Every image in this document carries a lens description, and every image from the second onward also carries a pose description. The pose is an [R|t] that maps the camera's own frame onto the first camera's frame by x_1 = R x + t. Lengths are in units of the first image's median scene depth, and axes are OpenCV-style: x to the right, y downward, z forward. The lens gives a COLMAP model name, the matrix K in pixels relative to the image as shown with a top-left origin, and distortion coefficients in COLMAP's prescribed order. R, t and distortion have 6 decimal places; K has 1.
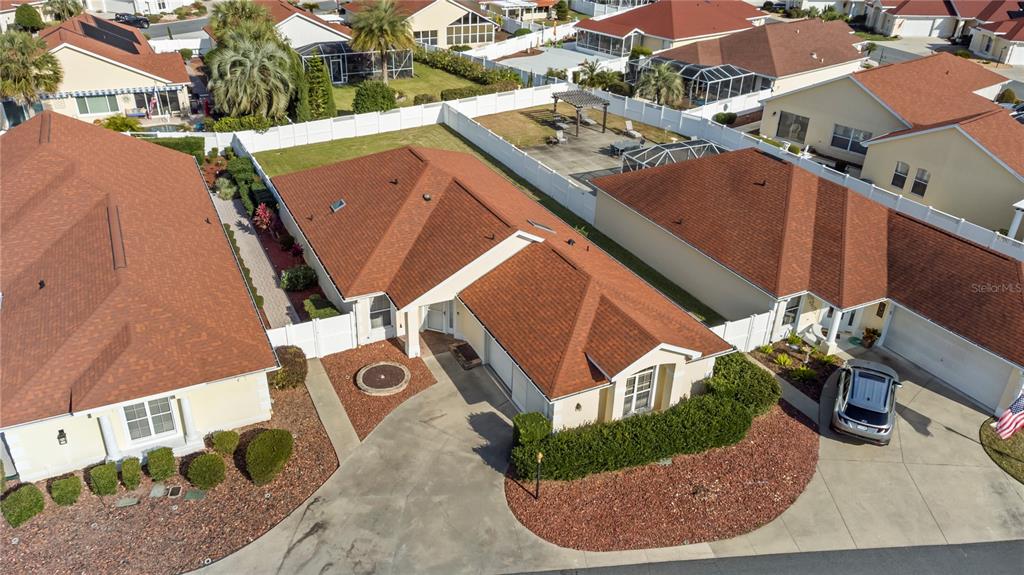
lens RADIAL K [[756.7, 0, 512.0], [0, 756.7, 287.5], [0, 0, 1]] dist [0.056694, 0.004528]
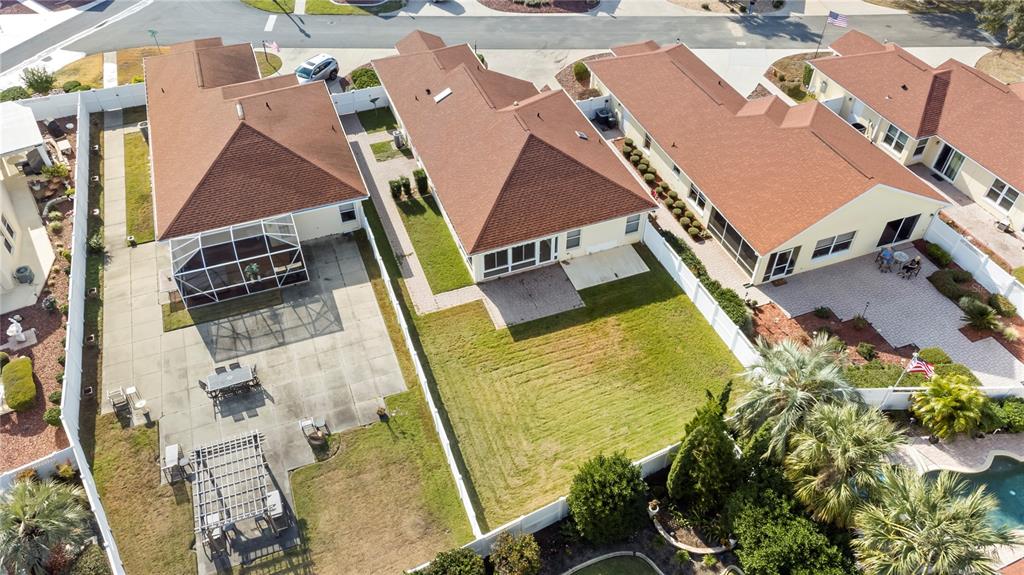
lens RADIAL K [[759.8, 0, 512.0], [0, 759.8, 287.5], [0, 0, 1]] dist [0.034818, 0.028945]
pose [[-0.993803, -0.094214, 0.058987, -0.245973], [0.028354, 0.298243, 0.954069, -1.542628], [-0.107479, 0.949829, -0.293724, 1.943175]]
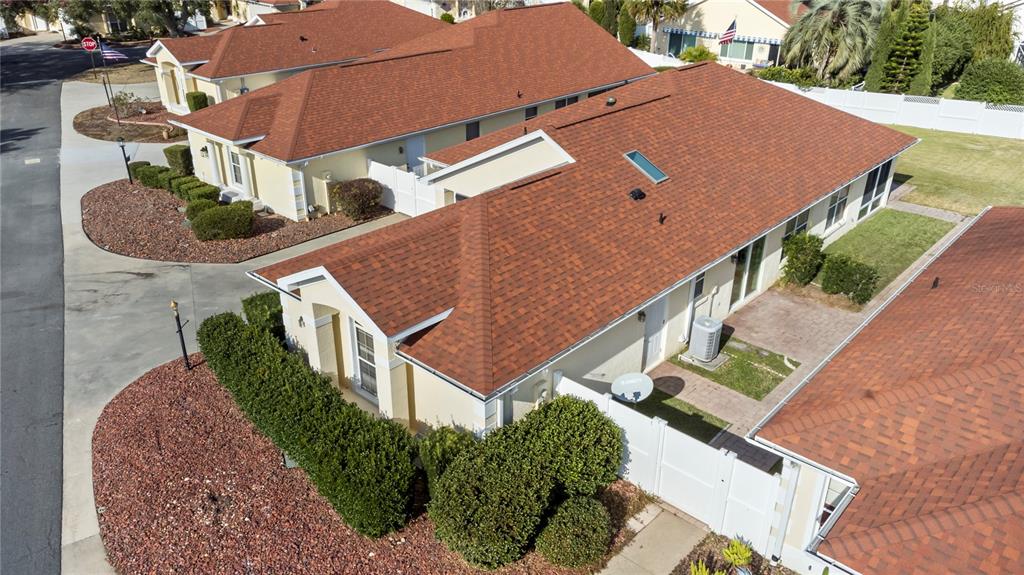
lens RADIAL K [[759.8, 0, 512.0], [0, 759.8, 287.5], [0, 0, 1]] dist [0.034818, 0.028945]
pose [[0.361633, 0.385079, -0.849079, 0.610673], [-0.444096, 0.871908, 0.206287, -0.078739], [0.819756, 0.302472, 0.486323, 0.680872]]
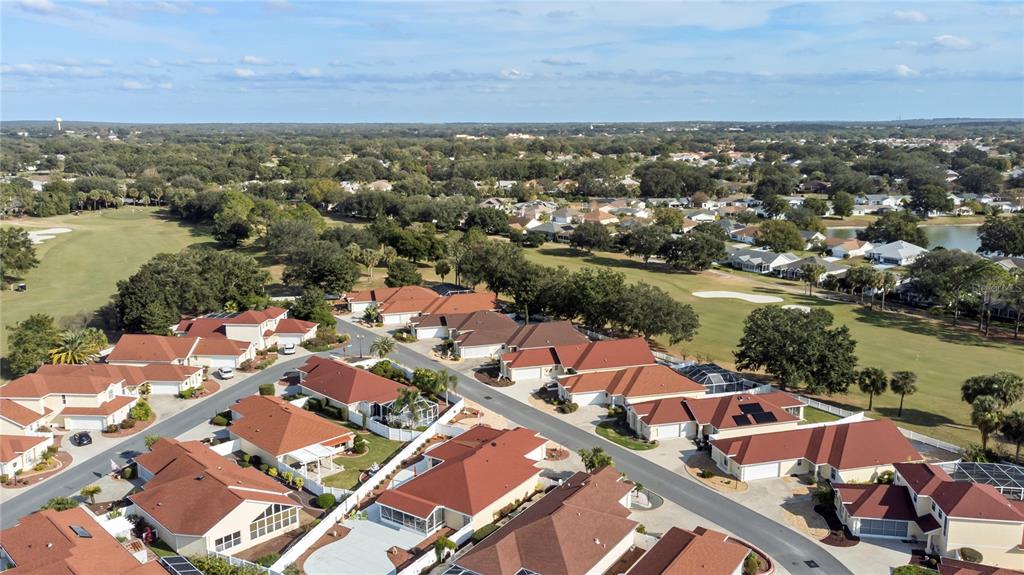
lens RADIAL K [[802.7, 0, 512.0], [0, 802.7, 287.5], [0, 0, 1]] dist [0.012258, 0.087744]
pose [[0.959267, -0.089000, 0.268115, -0.031042], [0.161596, 0.951342, -0.262366, -0.823397], [-0.231718, 0.295005, 0.926973, -0.426195]]
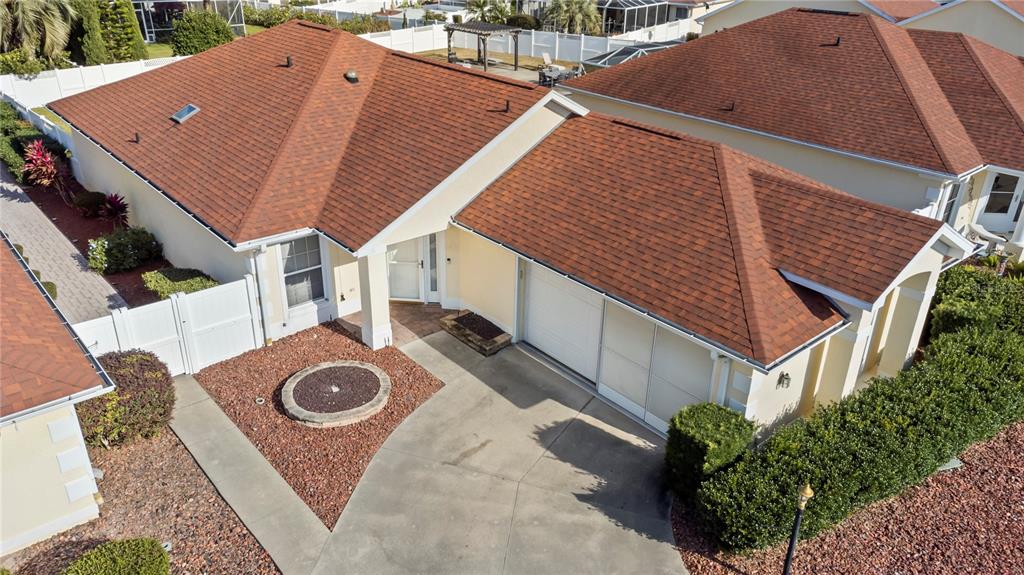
lens RADIAL K [[759.8, 0, 512.0], [0, 759.8, 287.5], [0, 0, 1]] dist [0.034818, 0.028945]
pose [[0.970238, -0.116327, 0.212384, -0.150254], [0.124265, 0.991950, -0.024376, 0.075123], [-0.207839, 0.050042, 0.976882, 0.464849]]
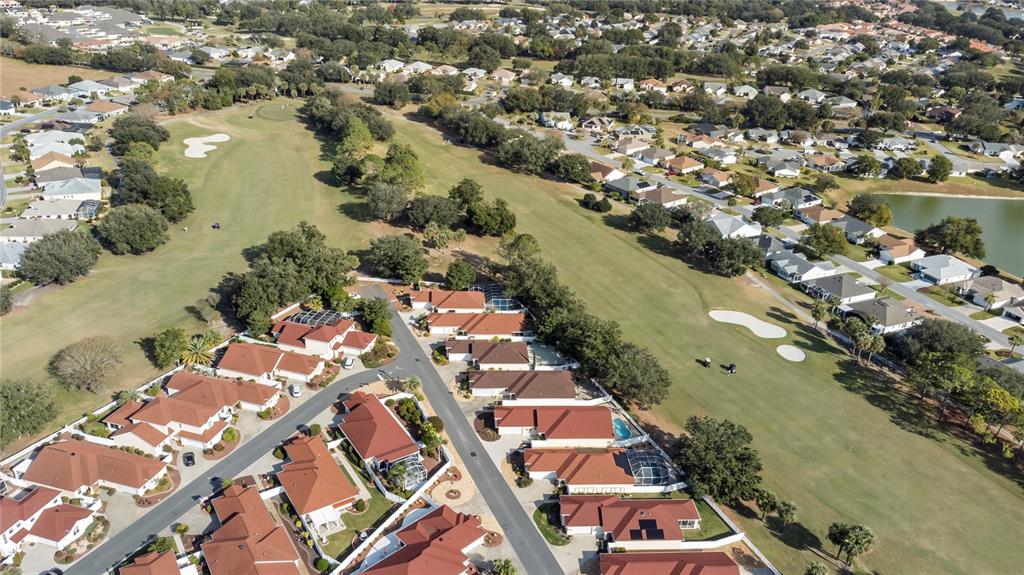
lens RADIAL K [[759.8, 0, 512.0], [0, 759.8, 287.5], [0, 0, 1]] dist [0.034818, 0.028945]
pose [[0.996913, -0.021495, 0.075514, 0.859672], [0.024247, 0.999068, -0.035714, -2.439568], [-0.074676, 0.037435, 0.996505, -1.747013]]
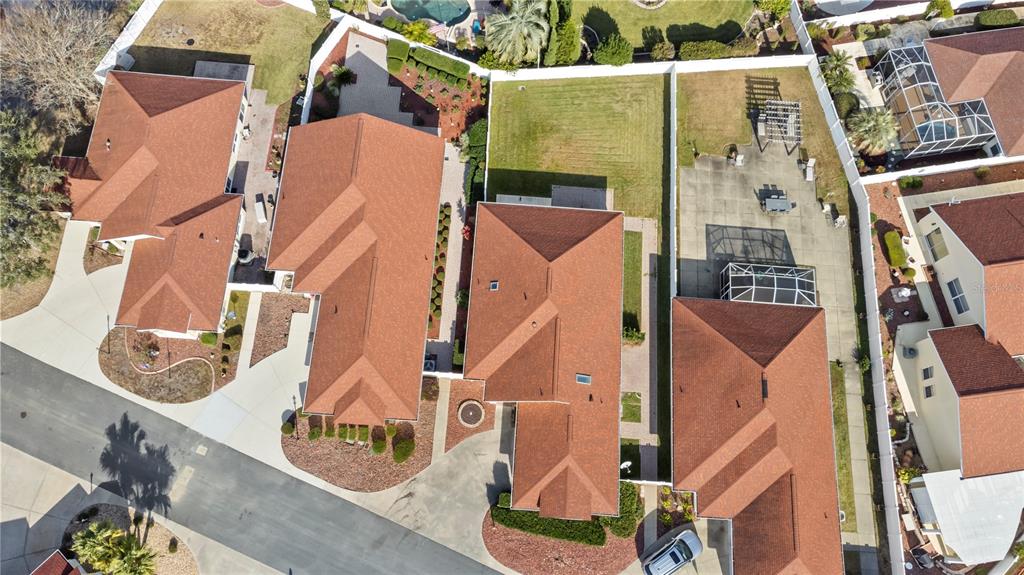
lens RADIAL K [[759.8, 0, 512.0], [0, 759.8, 287.5], [0, 0, 1]] dist [0.034818, 0.028945]
pose [[0.863441, 0.478991, -0.158229, 0.076263], [-0.245570, 0.673108, 0.697582, -1.464598], [0.440641, -0.563465, 0.698816, -0.154264]]
